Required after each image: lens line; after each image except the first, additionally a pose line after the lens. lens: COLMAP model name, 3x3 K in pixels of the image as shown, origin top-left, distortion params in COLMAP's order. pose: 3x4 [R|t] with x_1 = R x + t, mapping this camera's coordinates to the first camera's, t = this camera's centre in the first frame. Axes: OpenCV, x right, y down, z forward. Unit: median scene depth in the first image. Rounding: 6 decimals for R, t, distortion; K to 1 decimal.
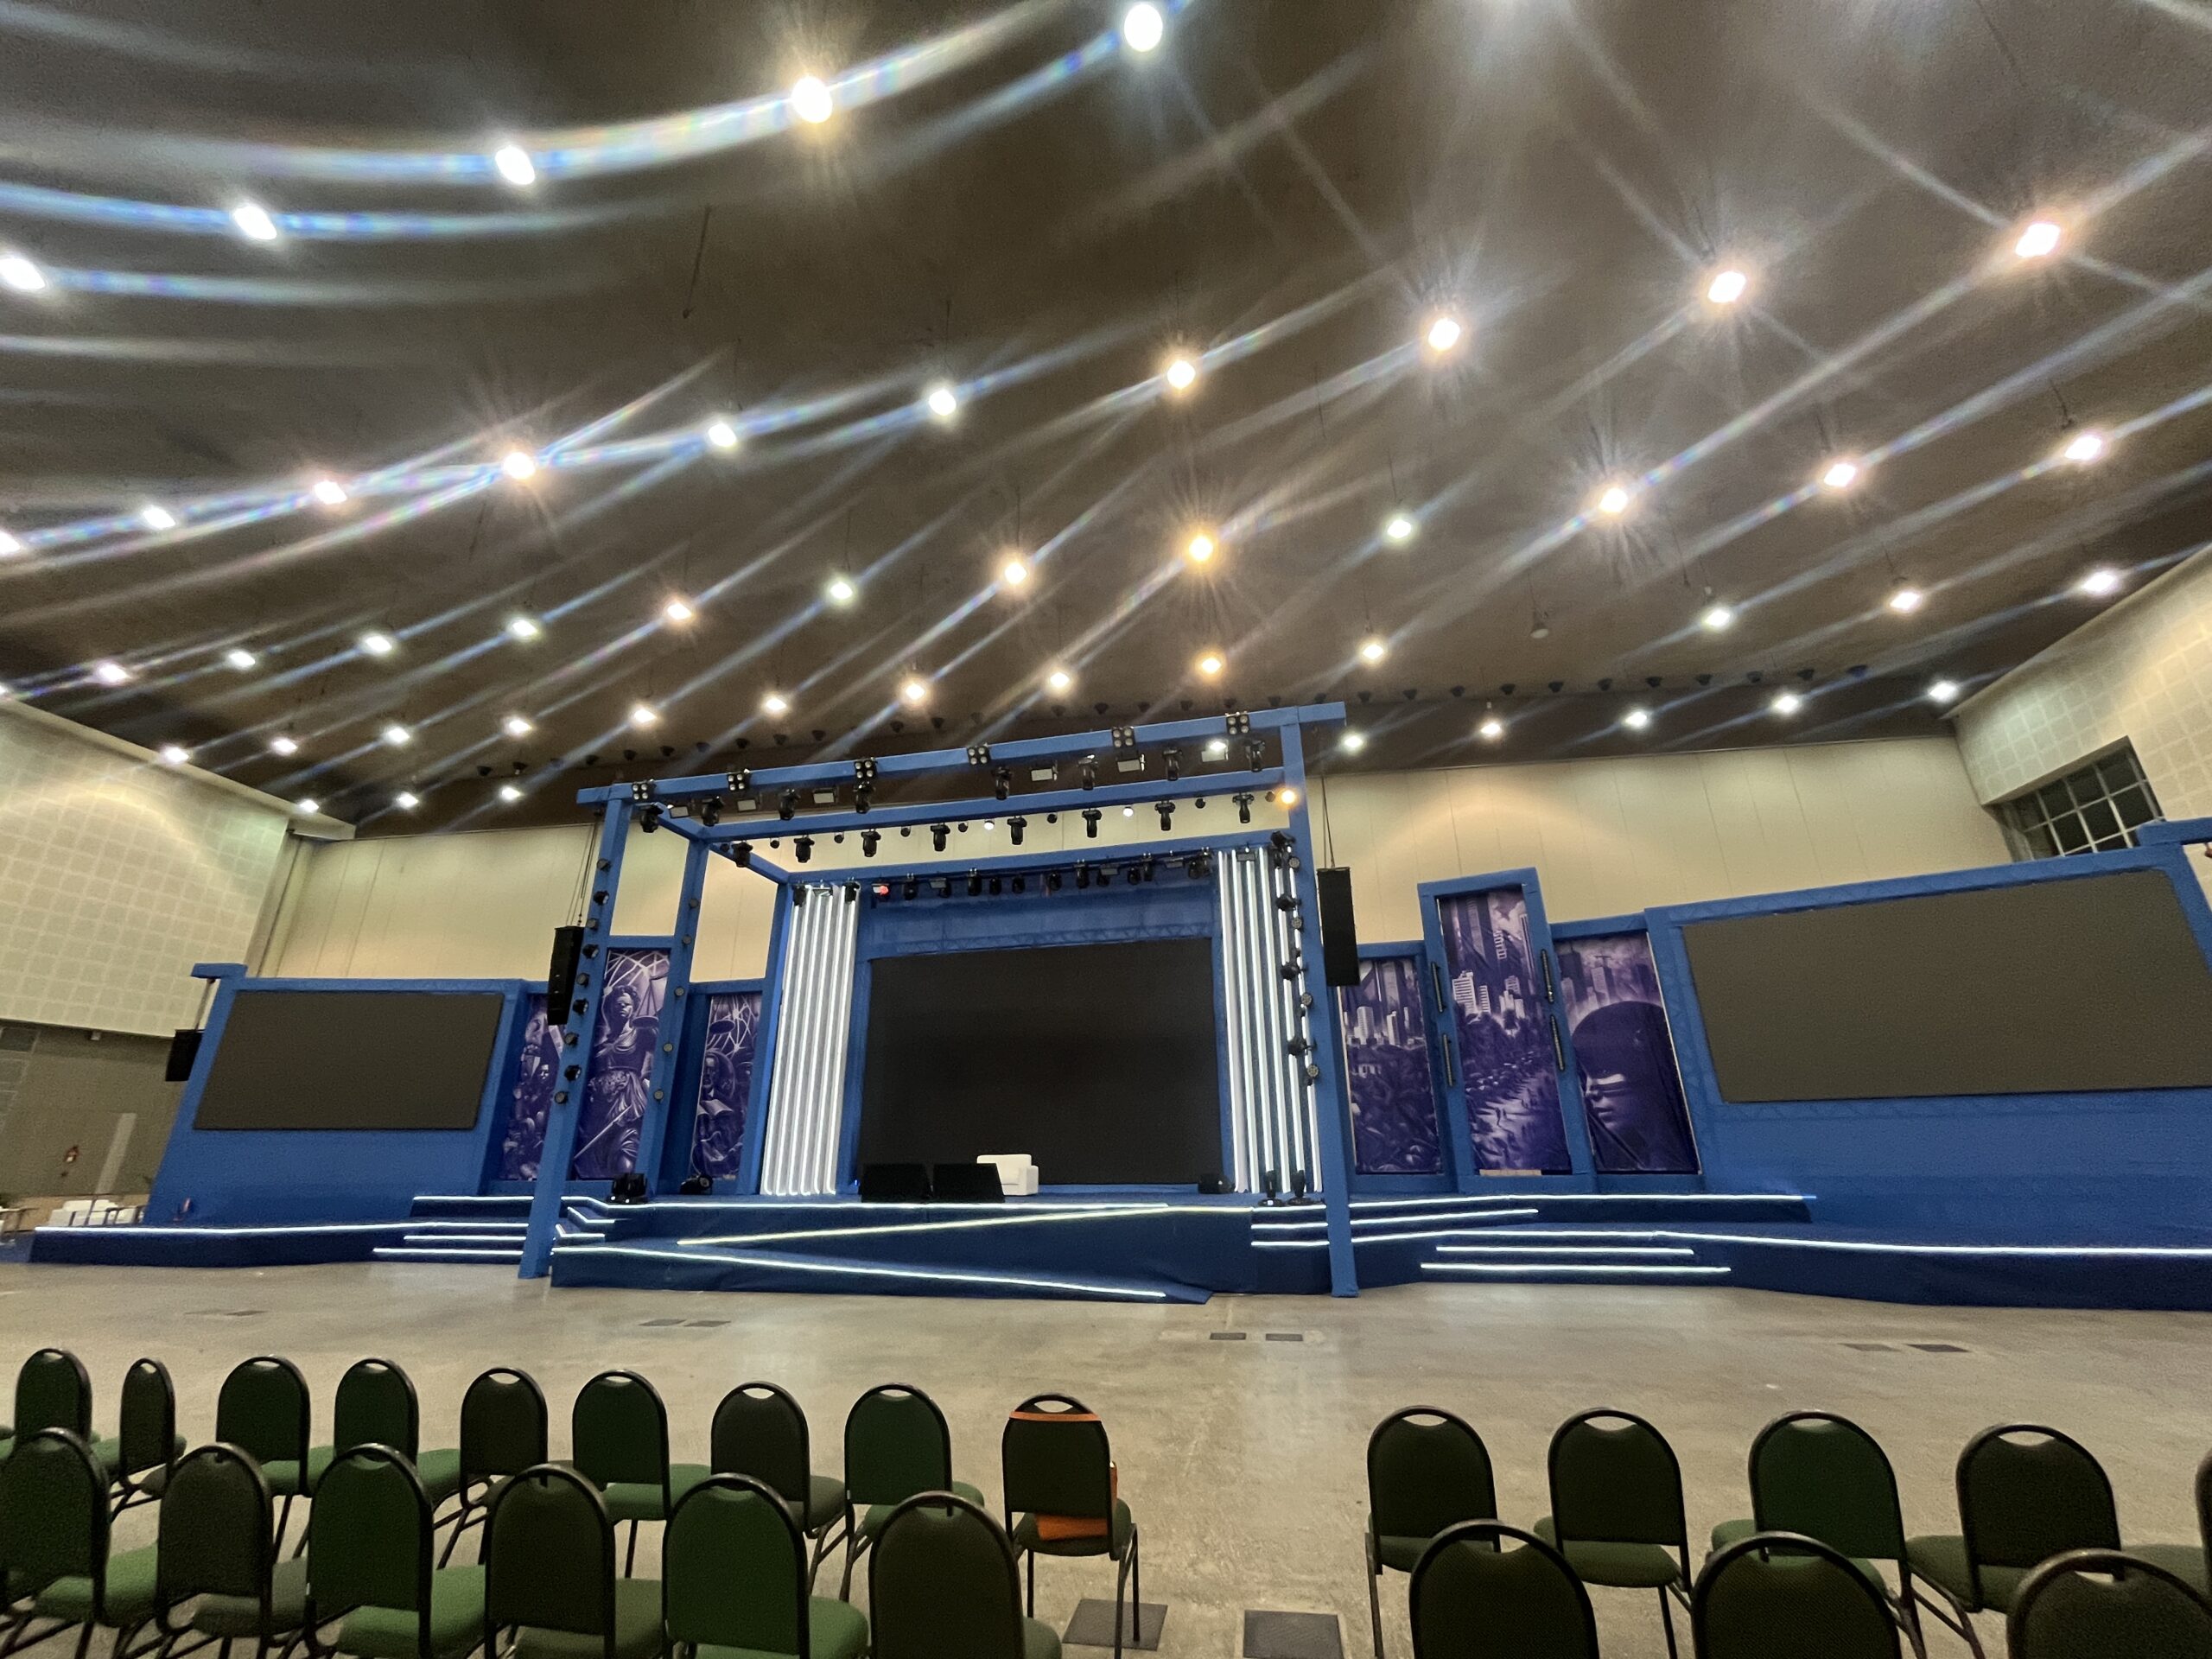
lens RADIAL K [[900.4, 0, 1106.0], [0, 900.4, 829.5], [0, 0, 1]] dist [-0.003642, 0.000074]
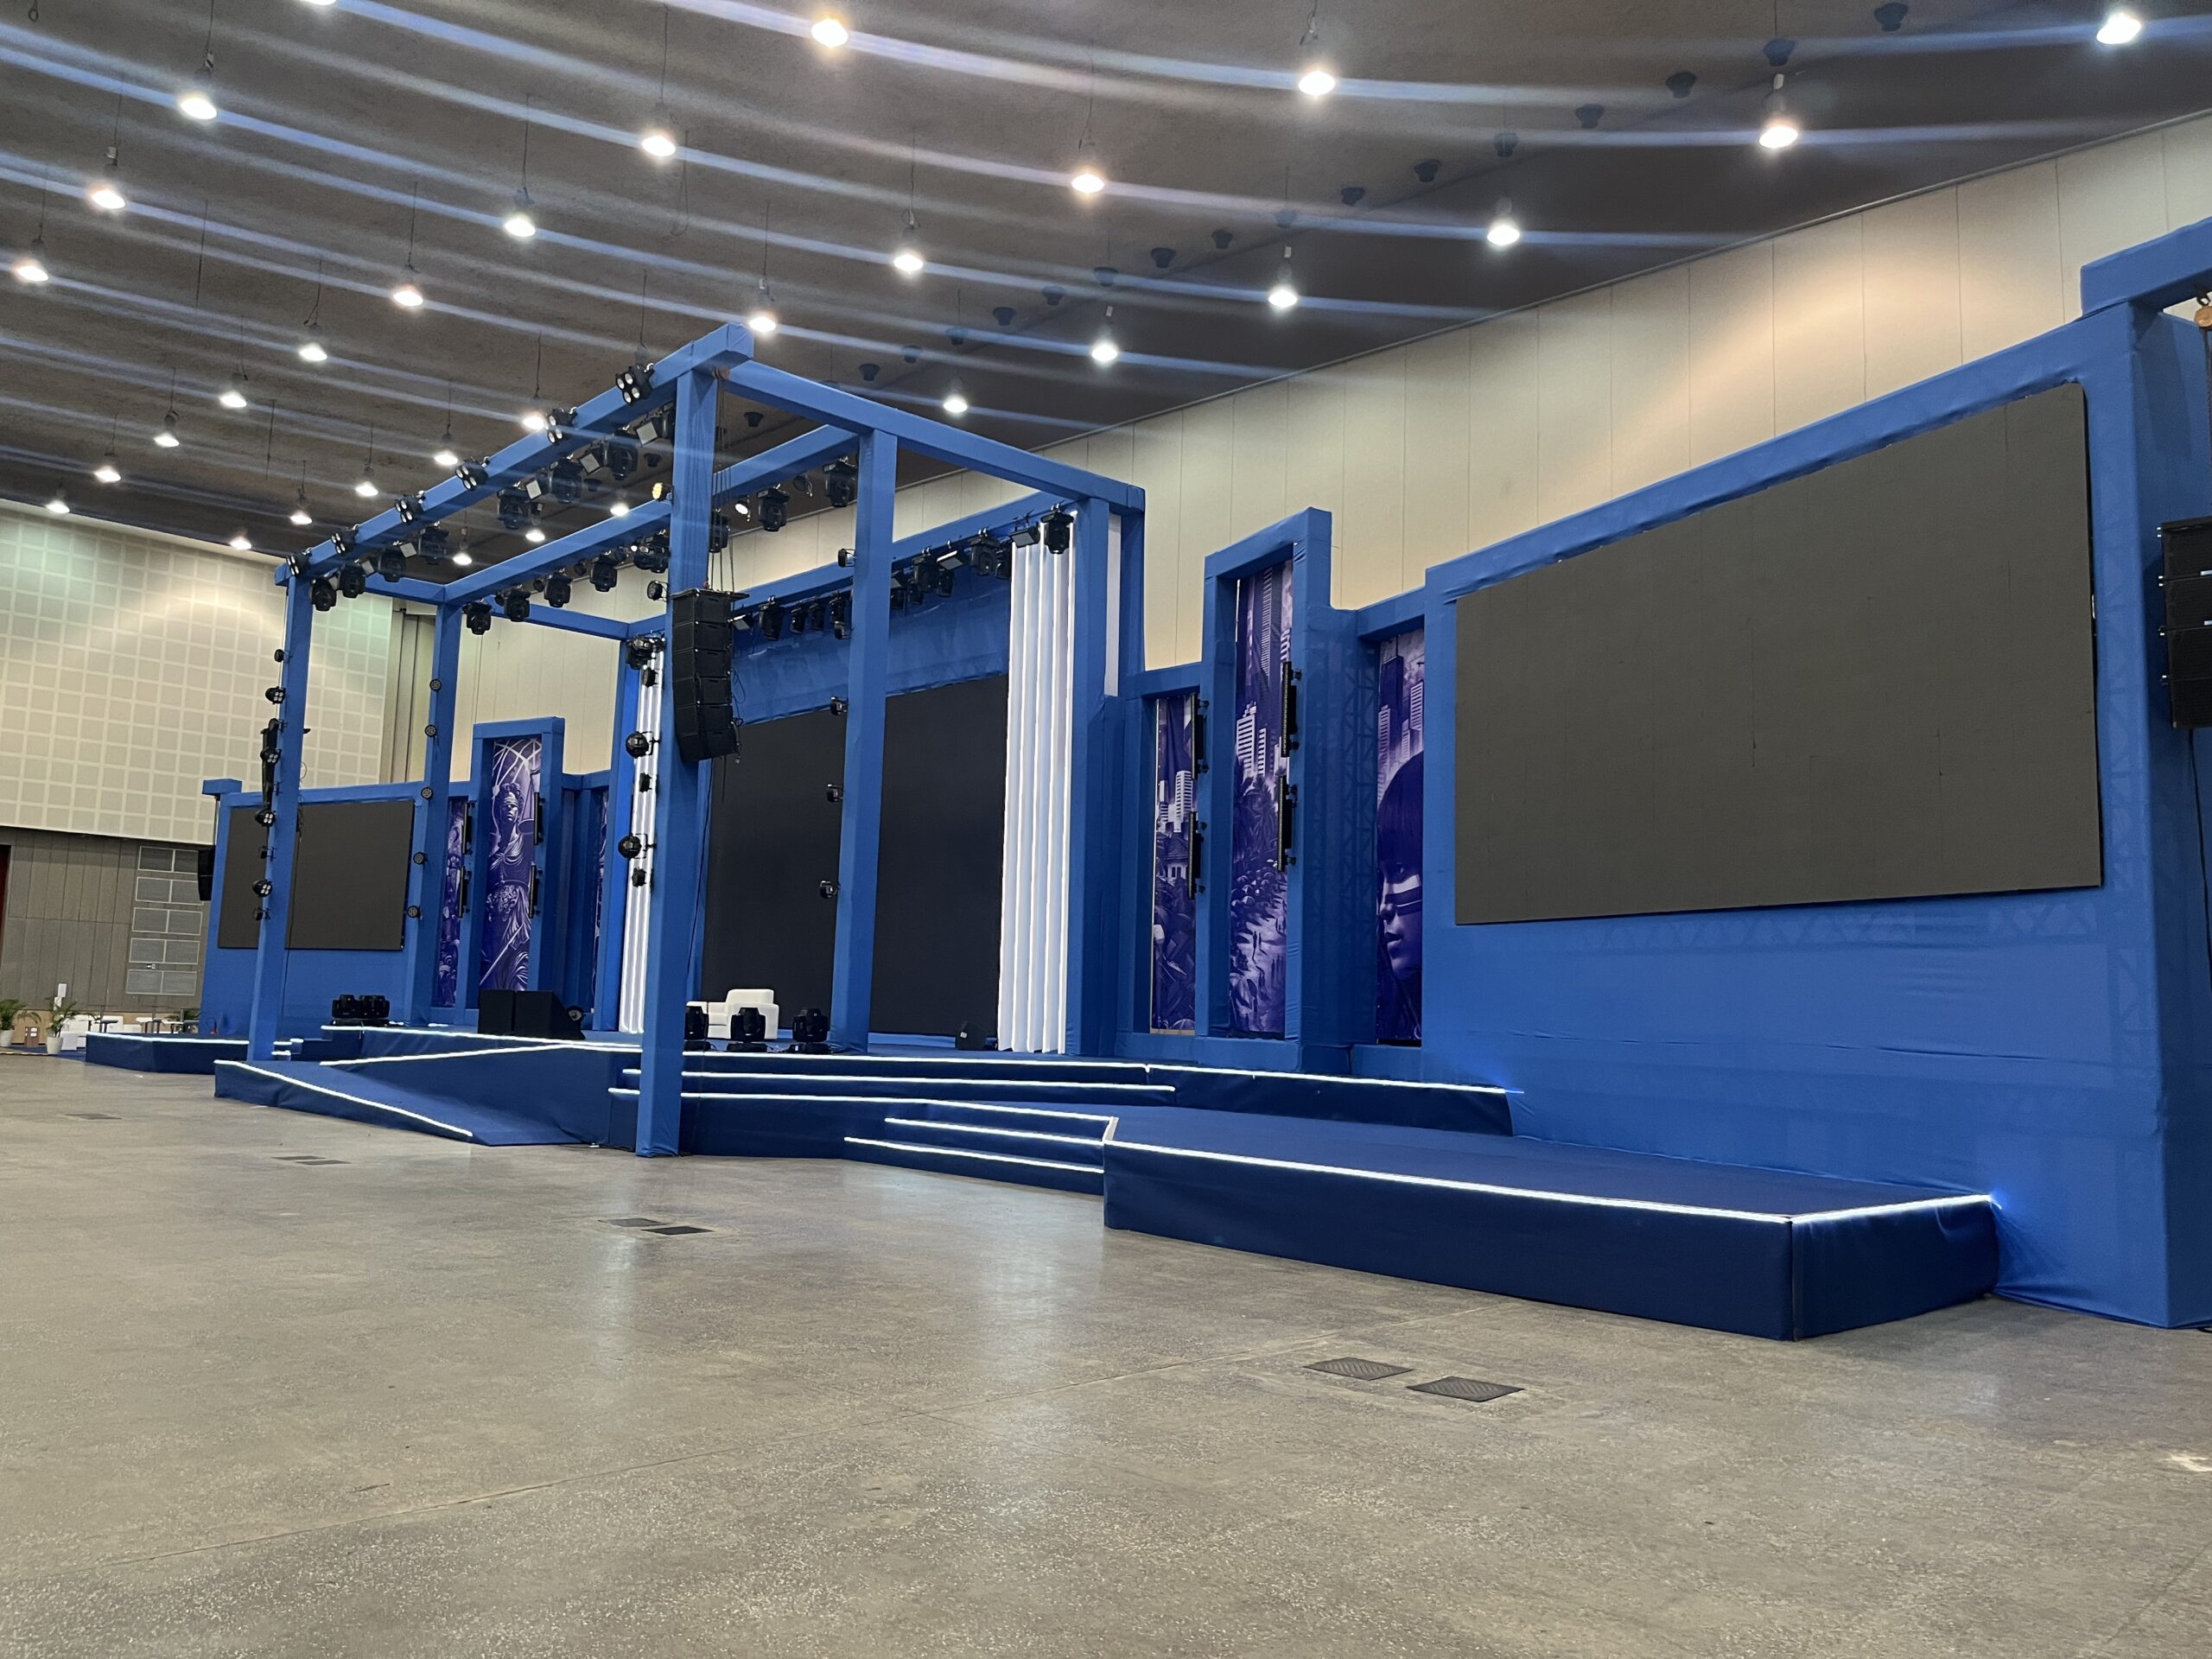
lens RADIAL K [[1665.3, 0, 1106.0], [0, 1665.3, 829.5], [0, 0, 1]] dist [0.039309, -0.003049]
pose [[0.831370, -0.027673, -0.555030, 0.791647], [0.155288, 0.970541, 0.184215, 0.021054], [0.533582, -0.239340, 0.811176, 0.058080]]
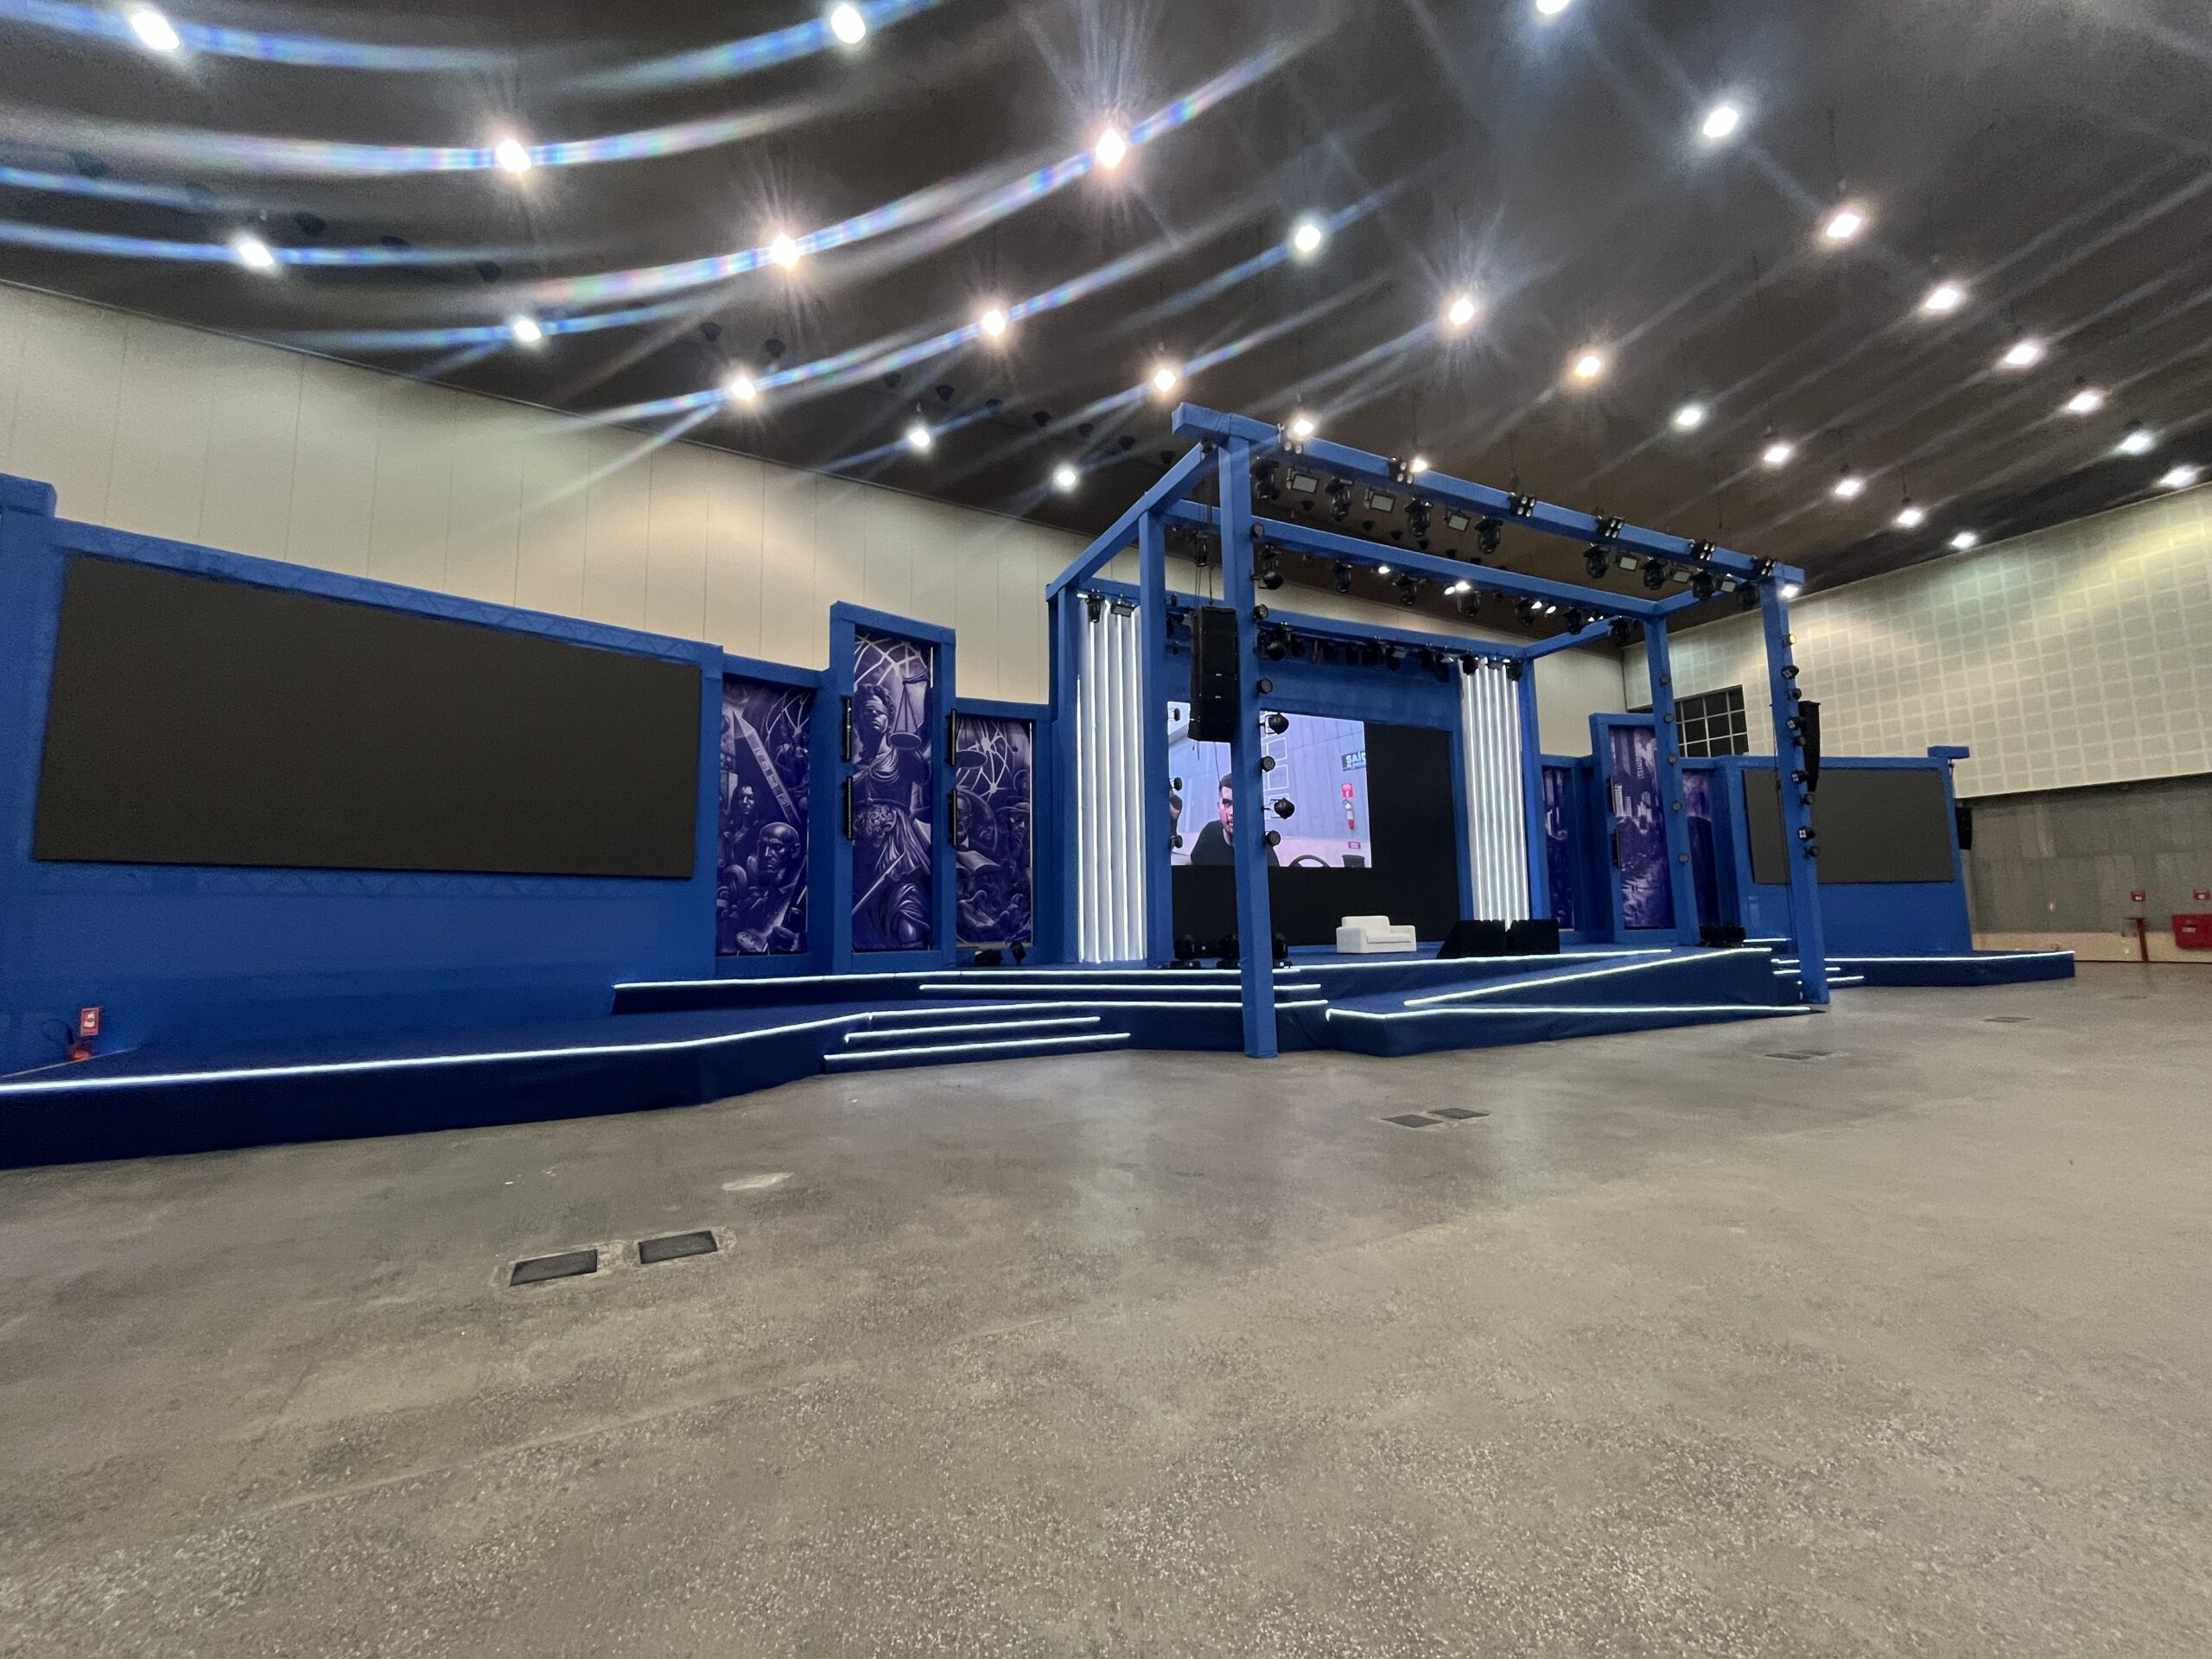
lens RADIAL K [[900.4, 0, 1106.0], [0, 900.4, 829.5], [0, 0, 1]] dist [-0.003642, 0.000074]
pose [[0.779482, 0.063757, 0.623171, -0.867127], [-0.203067, 0.966805, 0.155088, 0.146244], [-0.592597, -0.247434, 0.766554, 0.362324]]
